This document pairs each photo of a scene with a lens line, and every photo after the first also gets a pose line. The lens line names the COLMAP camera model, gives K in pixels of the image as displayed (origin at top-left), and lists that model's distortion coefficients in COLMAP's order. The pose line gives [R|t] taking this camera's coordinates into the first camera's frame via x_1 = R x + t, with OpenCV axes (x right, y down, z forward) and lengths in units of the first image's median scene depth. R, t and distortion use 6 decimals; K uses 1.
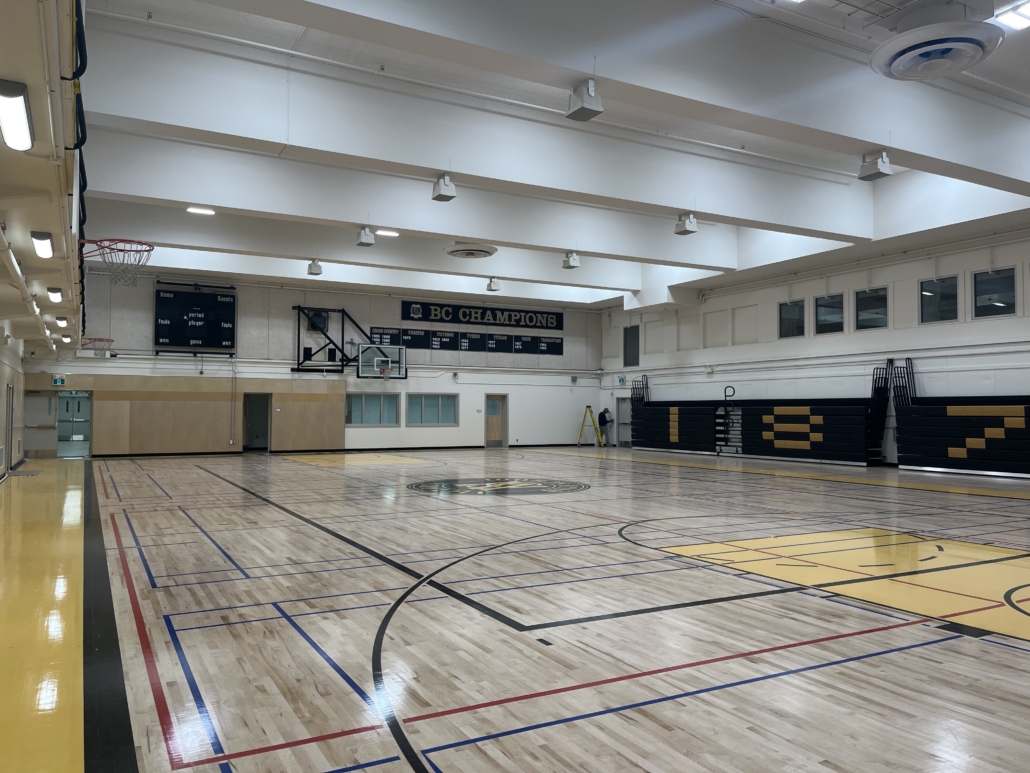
lens RADIAL K [[781.0, 0, 523.2], [0, 781.0, 387.4], [0, 0, 1]] dist [0.009748, 0.003228]
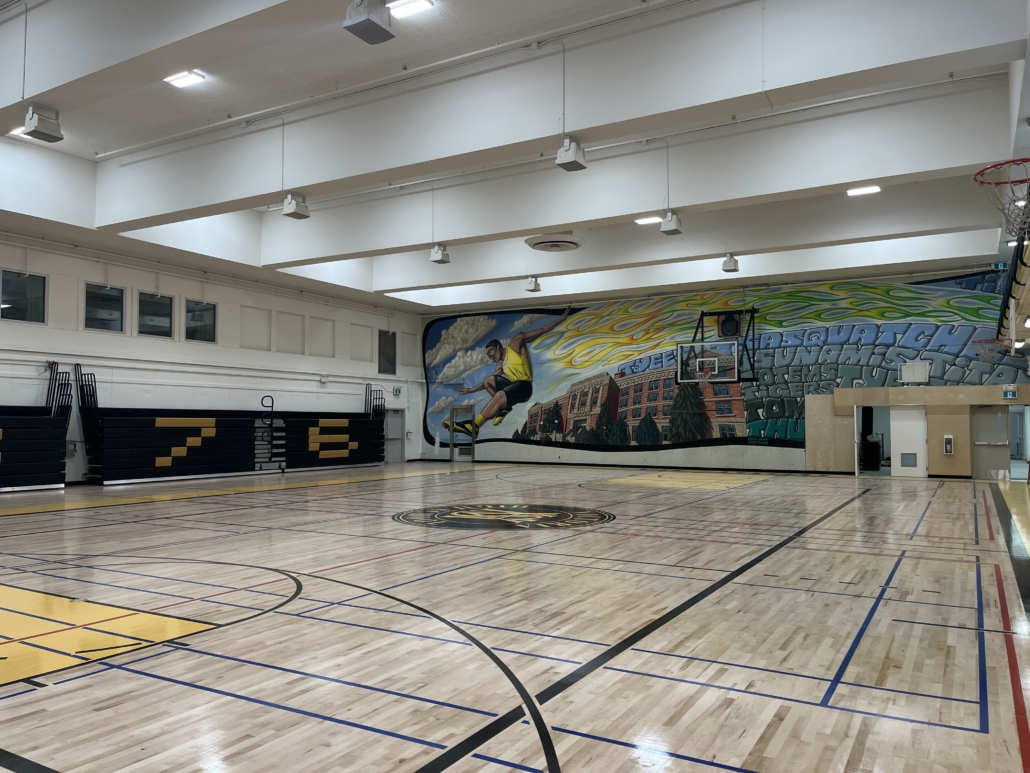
lens RADIAL K [[781.0, 0, 523.5], [0, 781.0, 387.5], [0, 0, 1]] dist [0.009748, 0.003228]
pose [[-0.524678, 0.036804, 0.850505, -0.635569], [-0.027534, 0.997809, -0.060164, 0.034417], [-0.850856, -0.054984, -0.522515, 1.188095]]
